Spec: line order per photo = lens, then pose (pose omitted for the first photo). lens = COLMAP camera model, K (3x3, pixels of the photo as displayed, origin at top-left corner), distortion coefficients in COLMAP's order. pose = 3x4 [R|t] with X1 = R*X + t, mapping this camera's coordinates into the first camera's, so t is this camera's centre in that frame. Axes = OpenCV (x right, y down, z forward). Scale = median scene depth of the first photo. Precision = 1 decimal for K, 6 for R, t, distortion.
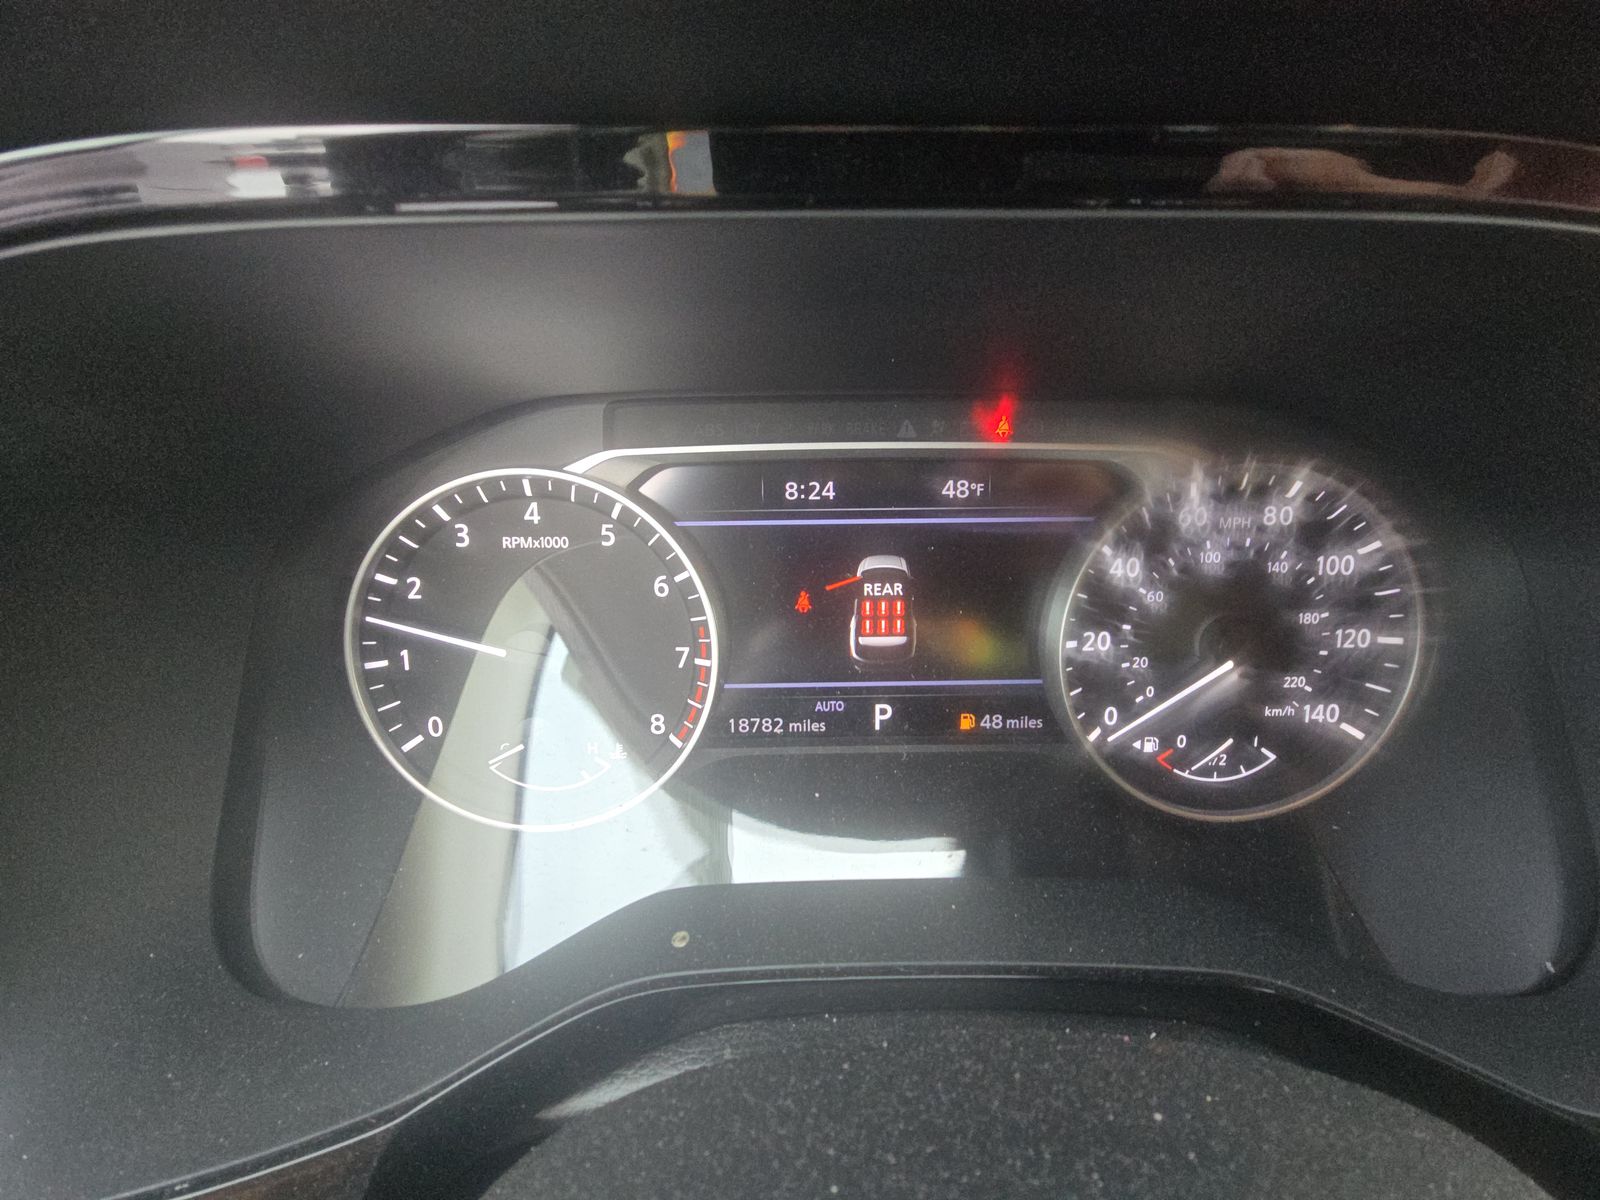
lens RADIAL K [[643.8, 0, 803.6], [0, 643.8, 599.8], [0, 0, 1]] dist [0.004823, 0.000187]
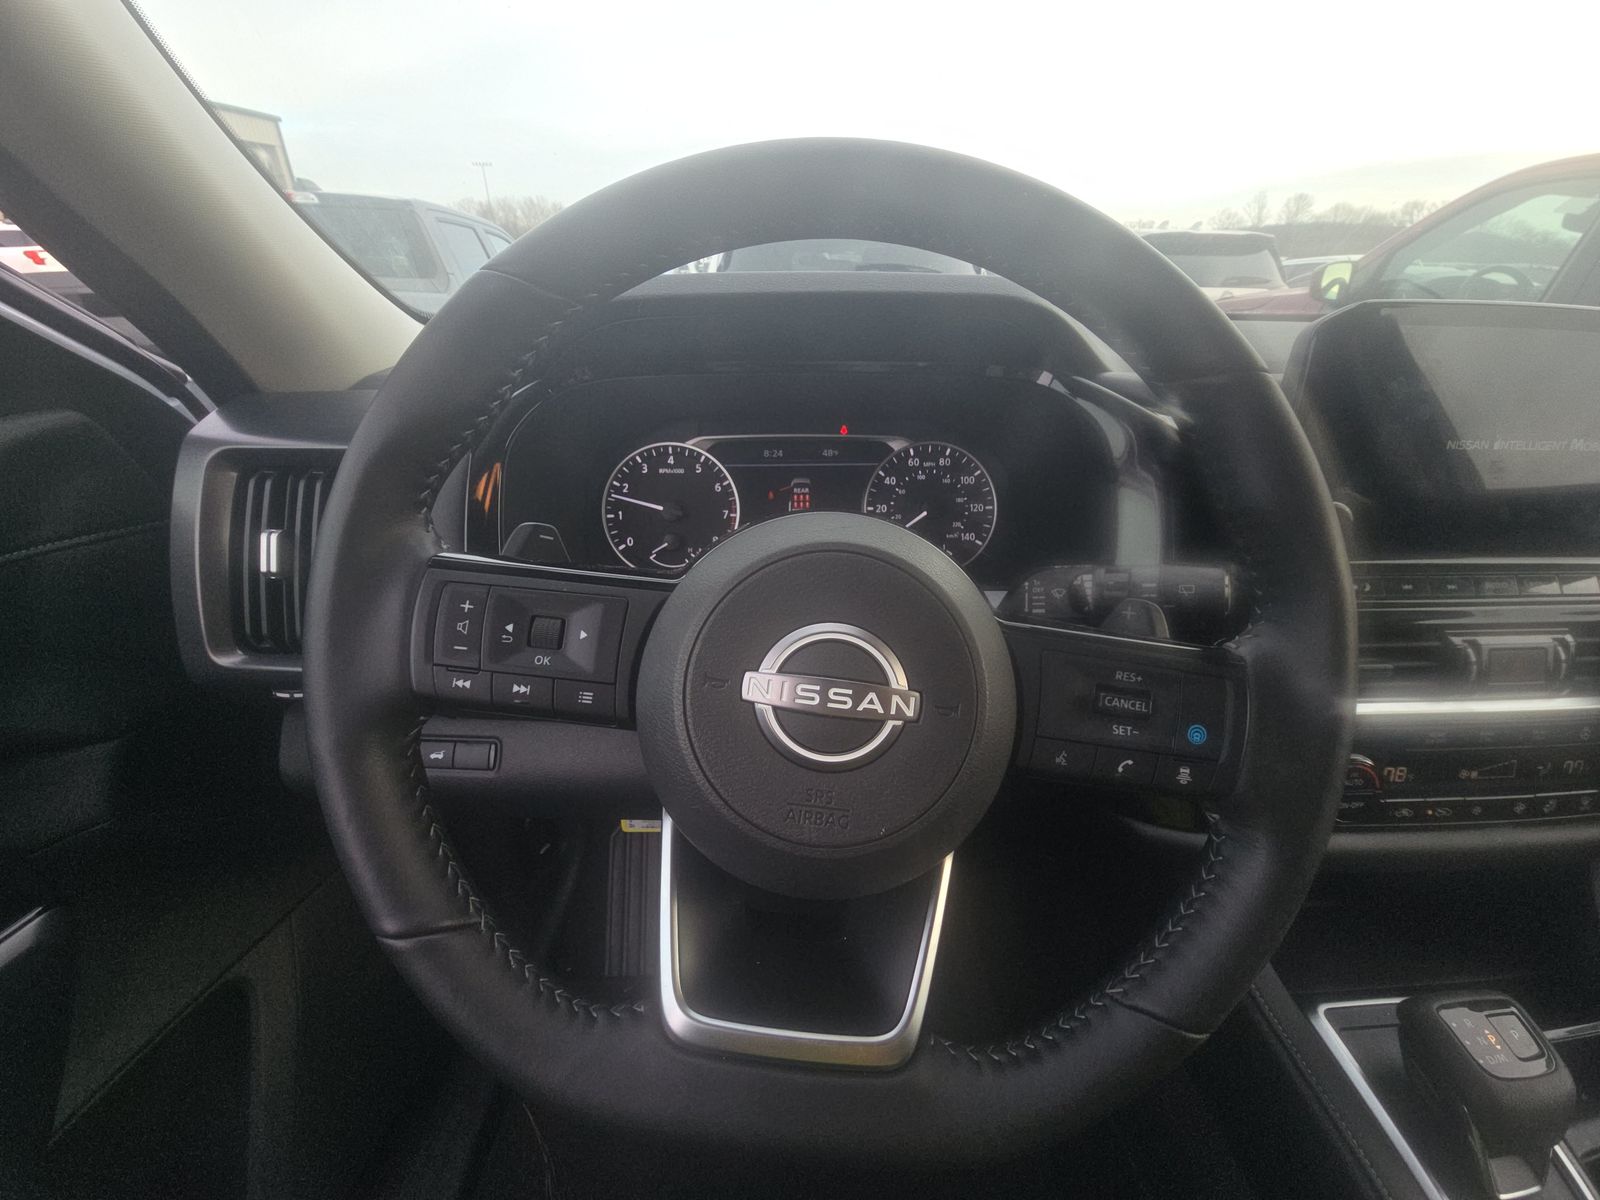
lens RADIAL K [[643.8, 0, 796.9], [0, 643.8, 598.8], [0, 0, 1]] dist [0.004823, 0.000187]
pose [[0.998845, -0.009964, 0.047005, -0.024288], [0.014994, 0.994047, -0.107919, 0.738286], [-0.045650, 0.108499, 0.993048, -1.635125]]
